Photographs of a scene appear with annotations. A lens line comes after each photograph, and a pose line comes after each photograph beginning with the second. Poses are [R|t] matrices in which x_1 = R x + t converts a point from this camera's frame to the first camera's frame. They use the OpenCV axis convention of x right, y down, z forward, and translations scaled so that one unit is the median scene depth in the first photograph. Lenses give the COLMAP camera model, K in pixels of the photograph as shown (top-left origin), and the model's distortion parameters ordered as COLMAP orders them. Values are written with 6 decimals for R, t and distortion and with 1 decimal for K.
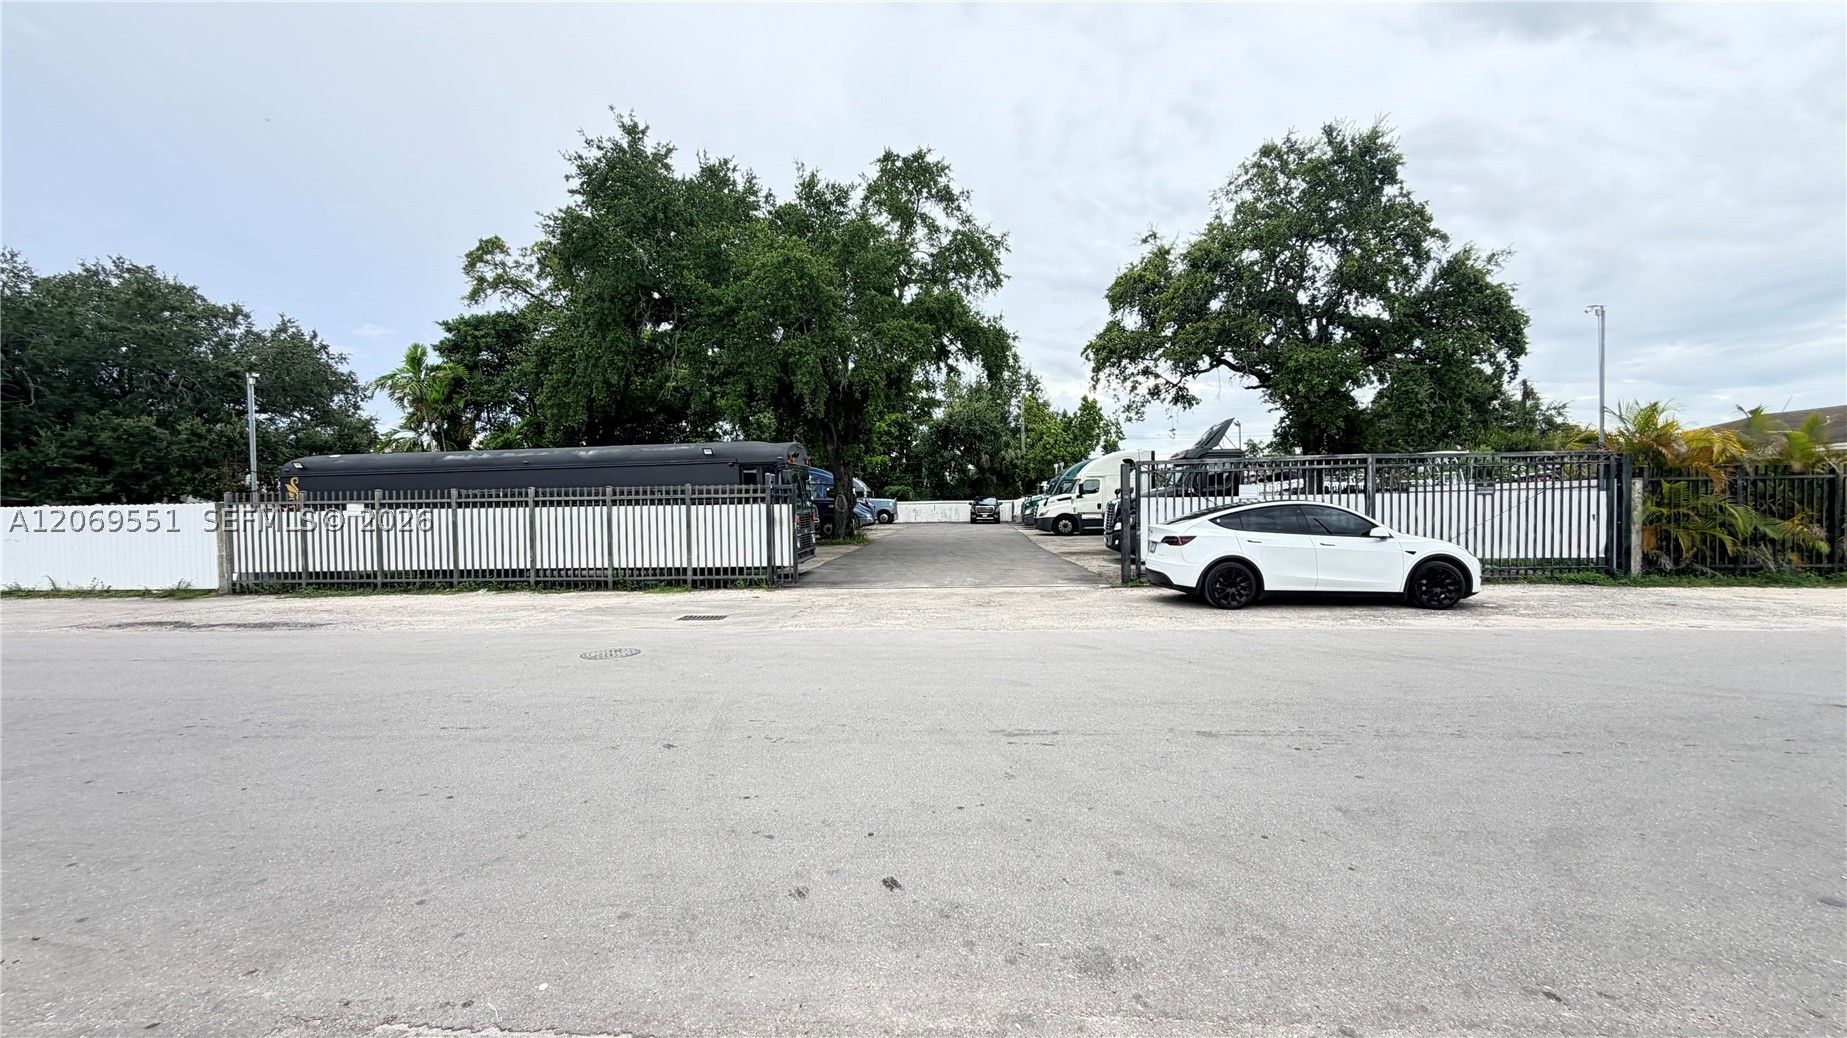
lens RADIAL K [[734.1, 0, 918.9], [0, 734.1, 523.3], [0, 0, 1]] dist [0.000101, -0.000236]
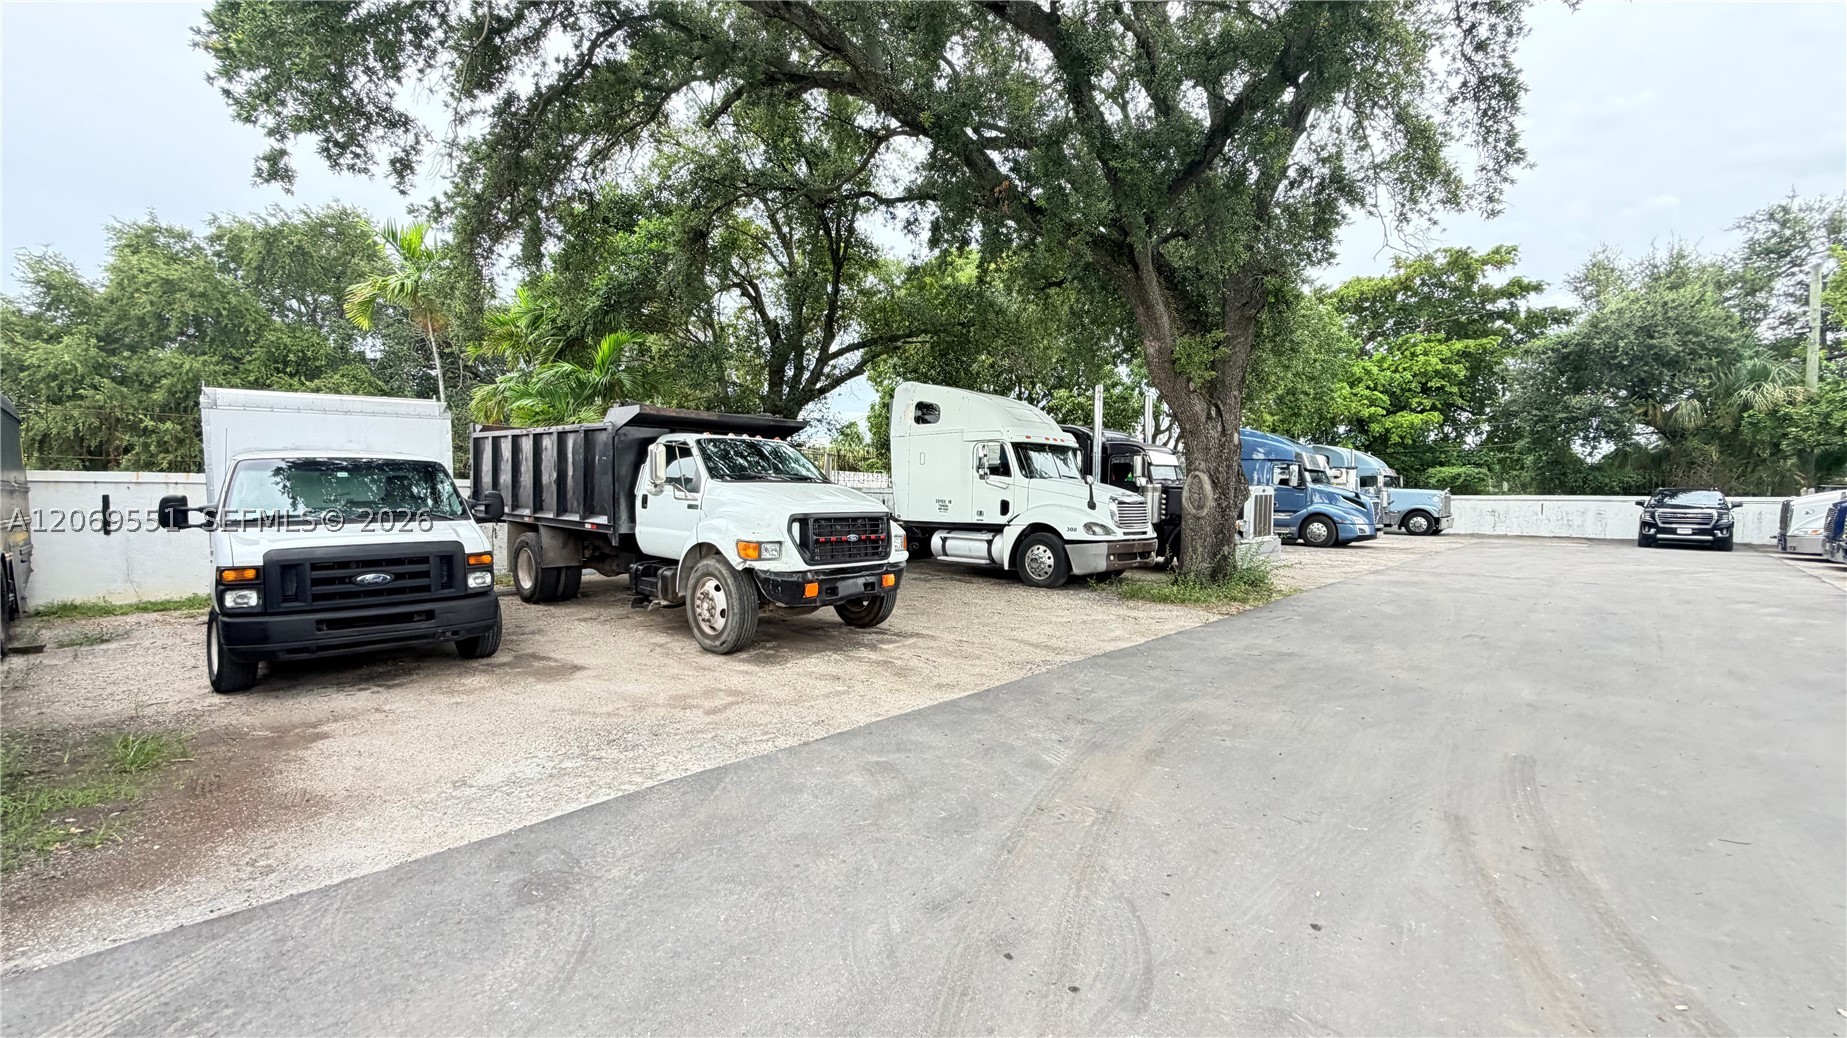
lens RADIAL K [[734.1, 0, 918.9], [0, 734.1, 523.3], [0, 0, 1]] dist [0.000101, -0.000236]
pose [[0.765336, 0.045654, -0.642010, 0.019731], [-0.036515, 0.998954, 0.027508, -0.010065], [0.642594, 0.002390, 0.766203, 0.352081]]
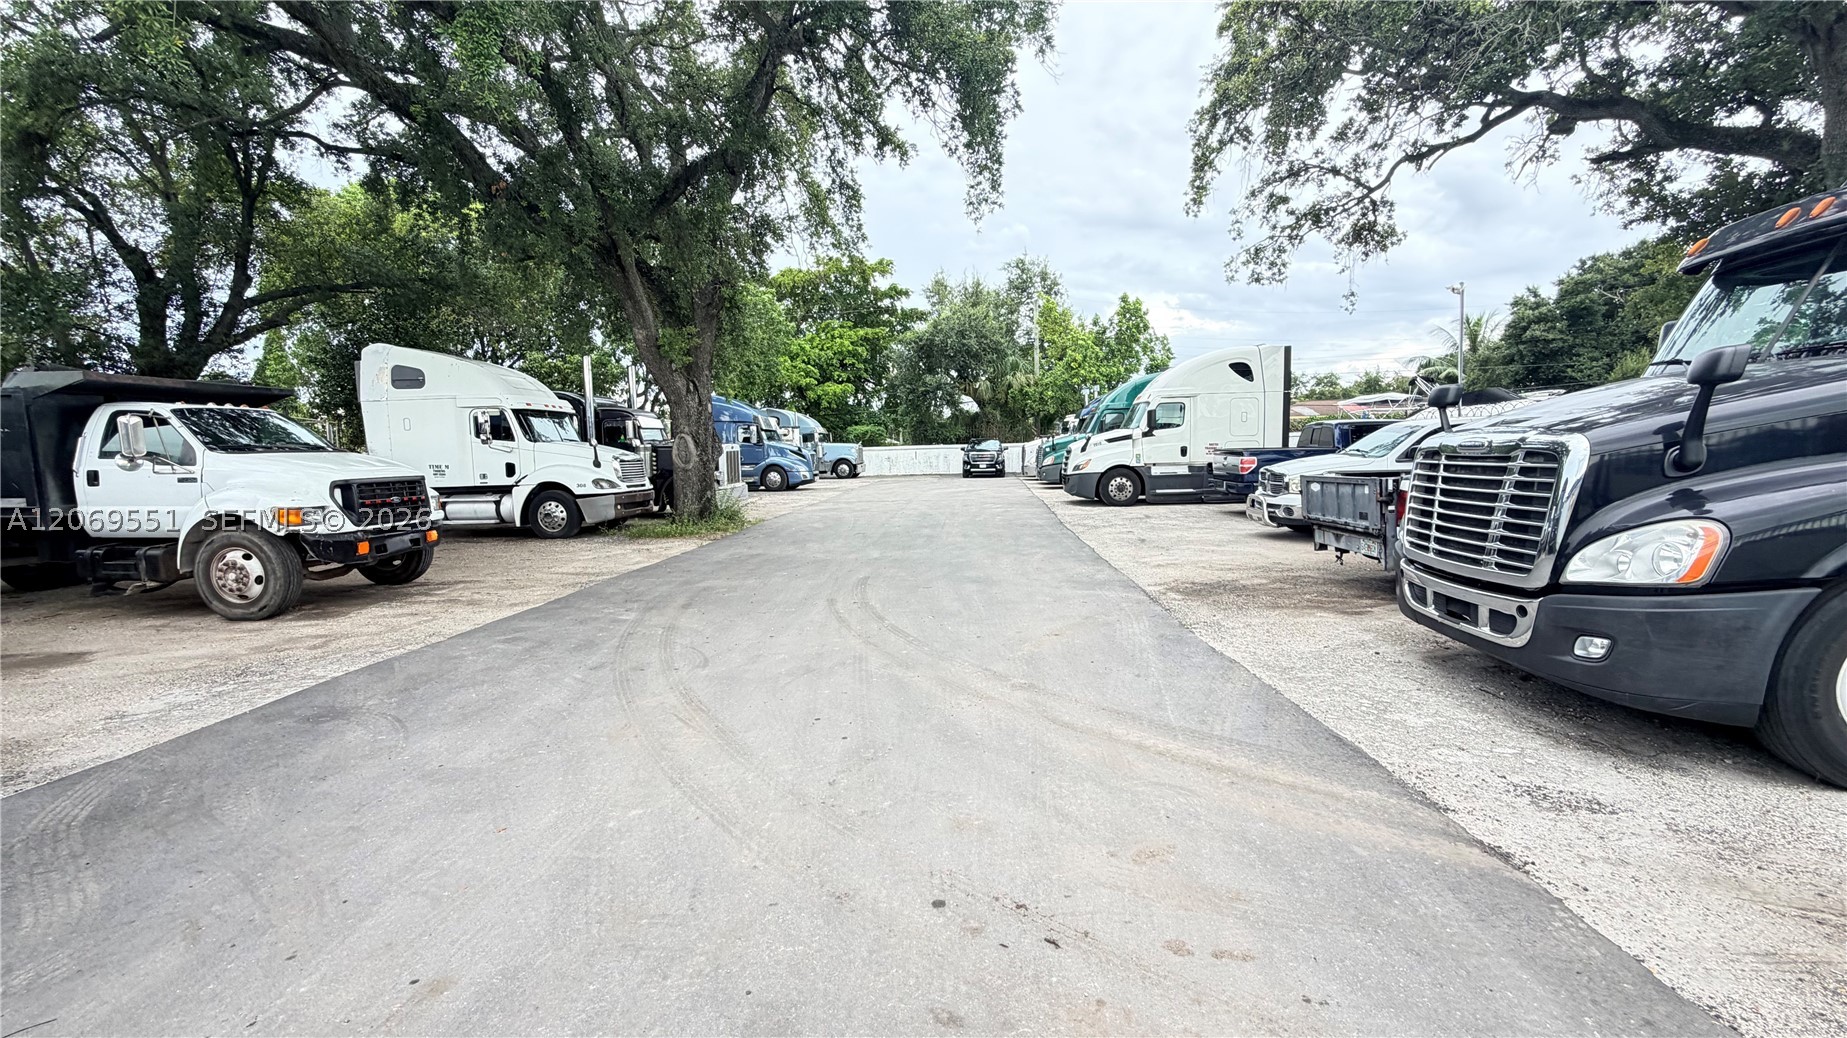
lens RADIAL K [[734.1, 0, 918.9], [0, 734.1, 523.3], [0, 0, 1]] dist [0.000101, -0.000236]
pose [[0.999881, -0.010484, -0.011336, 0.035087], [0.011294, 0.997198, 0.073950, -0.008162], [0.010529, -0.074069, 0.997197, 0.290888]]
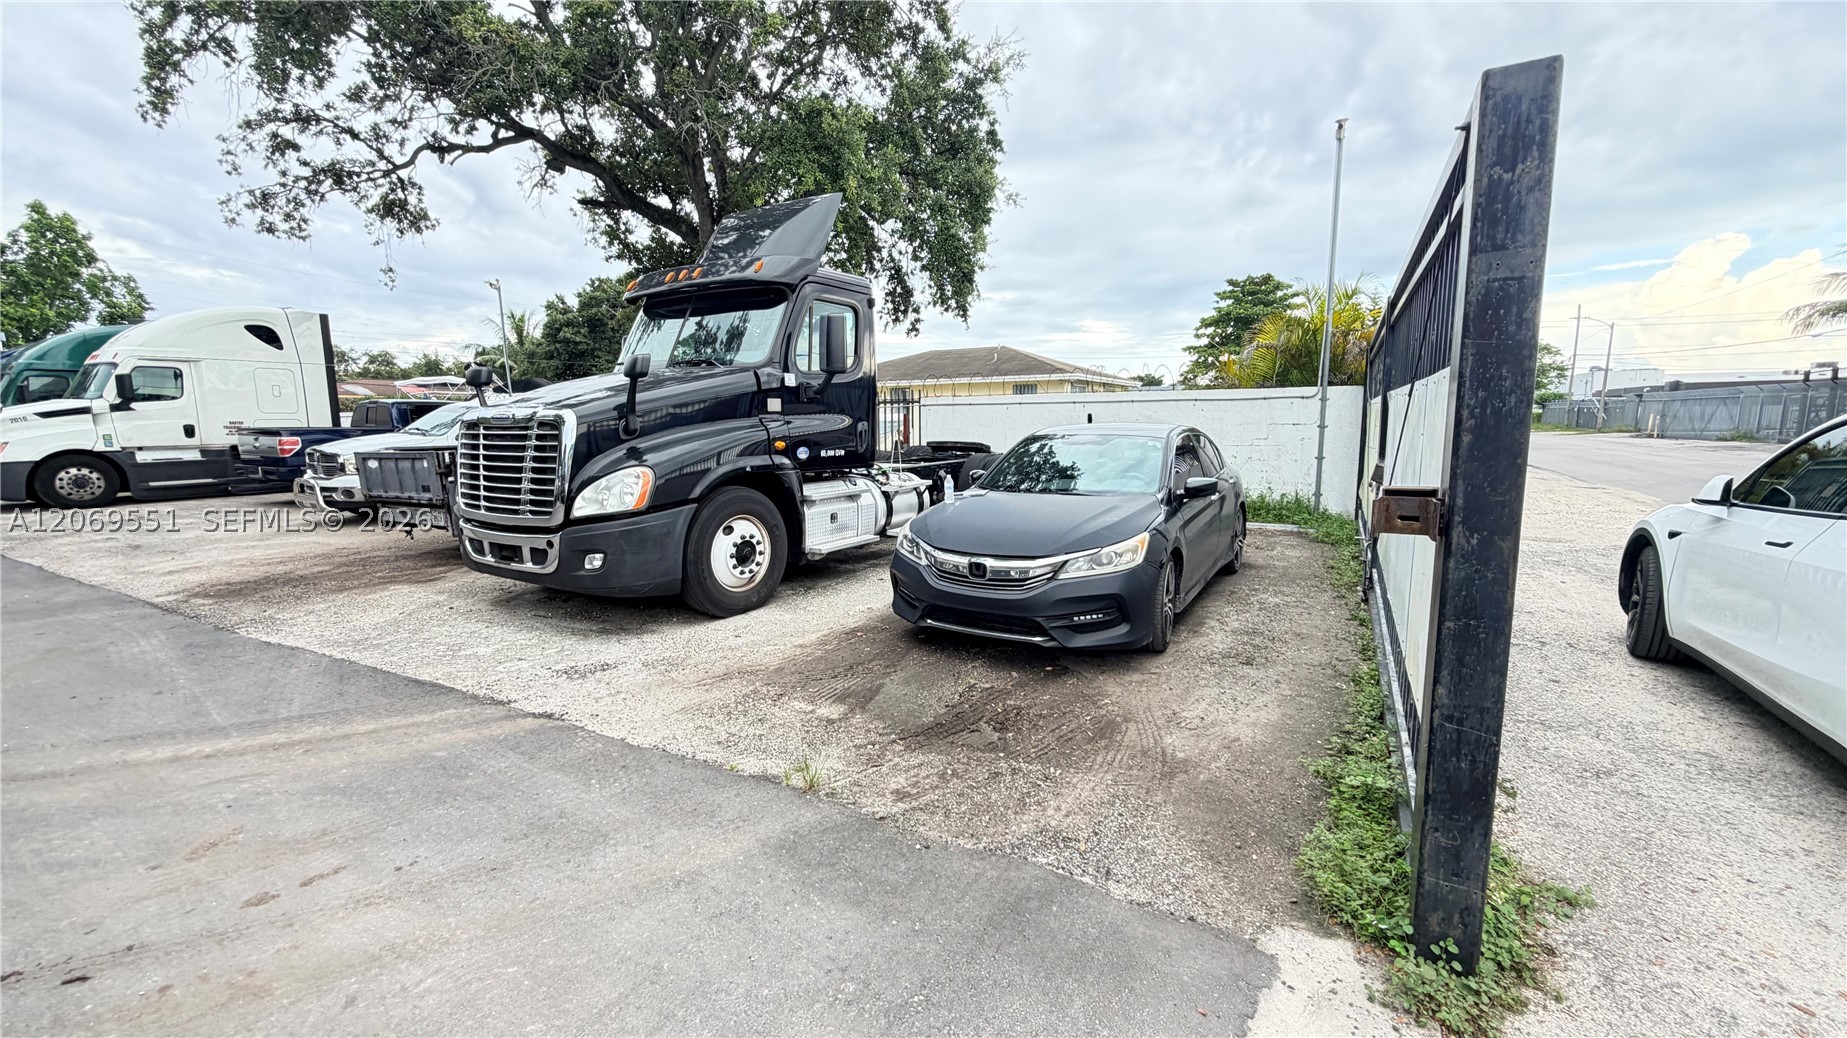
lens RADIAL K [[734.1, 0, 918.9], [0, 734.1, 523.3], [0, 0, 1]] dist [0.000101, -0.000236]
pose [[0.441804, -0.116418, 0.889526, 0.030599], [0.025700, 0.992780, 0.117167, -0.005968], [-0.896743, -0.028904, 0.441606, 0.278243]]
